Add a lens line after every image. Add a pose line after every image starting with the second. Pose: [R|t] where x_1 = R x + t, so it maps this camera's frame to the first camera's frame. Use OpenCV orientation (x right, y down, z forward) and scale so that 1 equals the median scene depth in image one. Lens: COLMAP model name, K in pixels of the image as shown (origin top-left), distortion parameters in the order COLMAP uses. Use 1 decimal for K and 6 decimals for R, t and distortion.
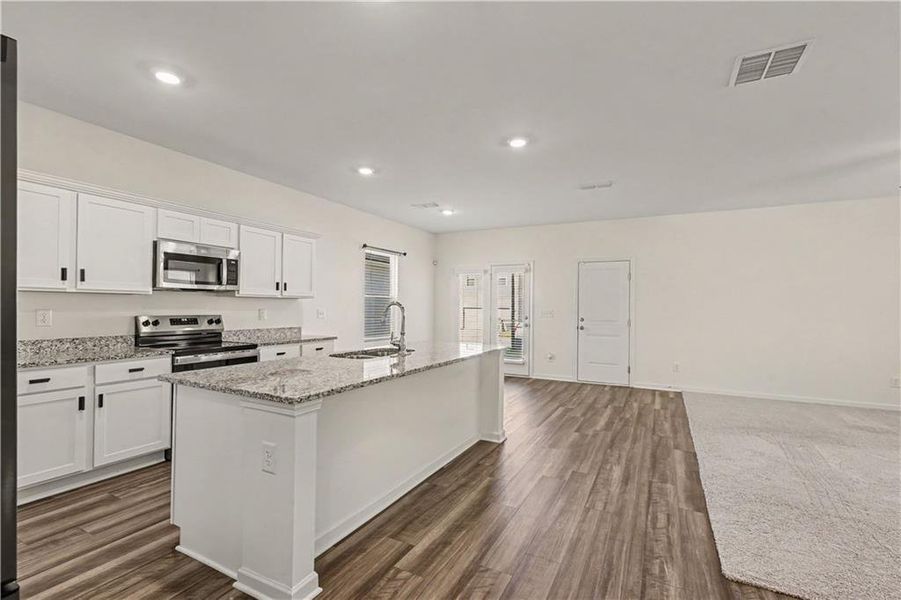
lens RADIAL K [[406.5, 0, 450.0], [0, 406.5, 304.6], [0, 0, 1]] dist [-0.001476, -0.000320]
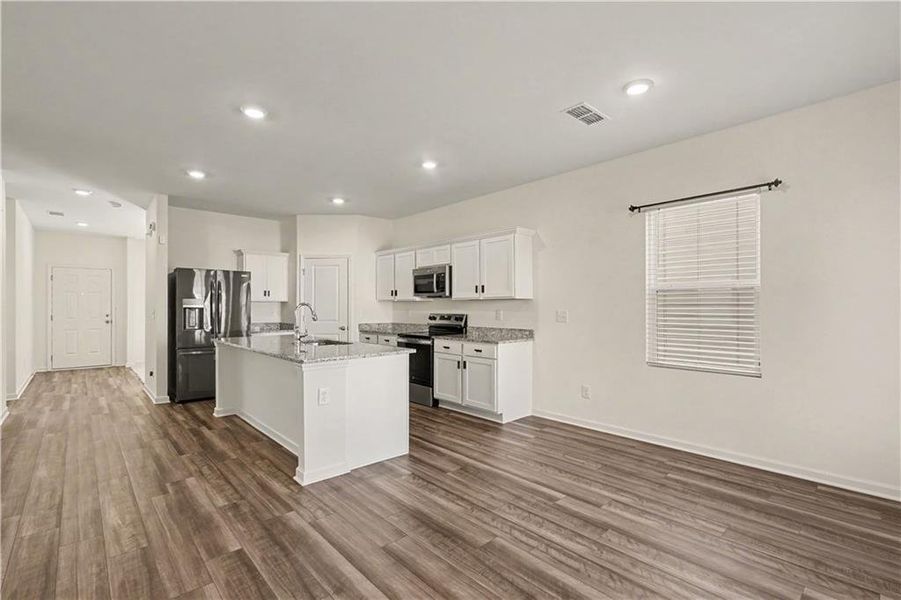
lens RADIAL K [[410.2, 0, 447.5], [0, 410.2, 305.6], [0, 0, 1]] dist [-0.002020, -0.000227]
pose [[-0.347077, -0.012208, -0.937757, 0.792512], [0.003342, 0.999893, -0.014254, 0.018243], [0.937831, -0.008081, -0.346999, 1.603901]]
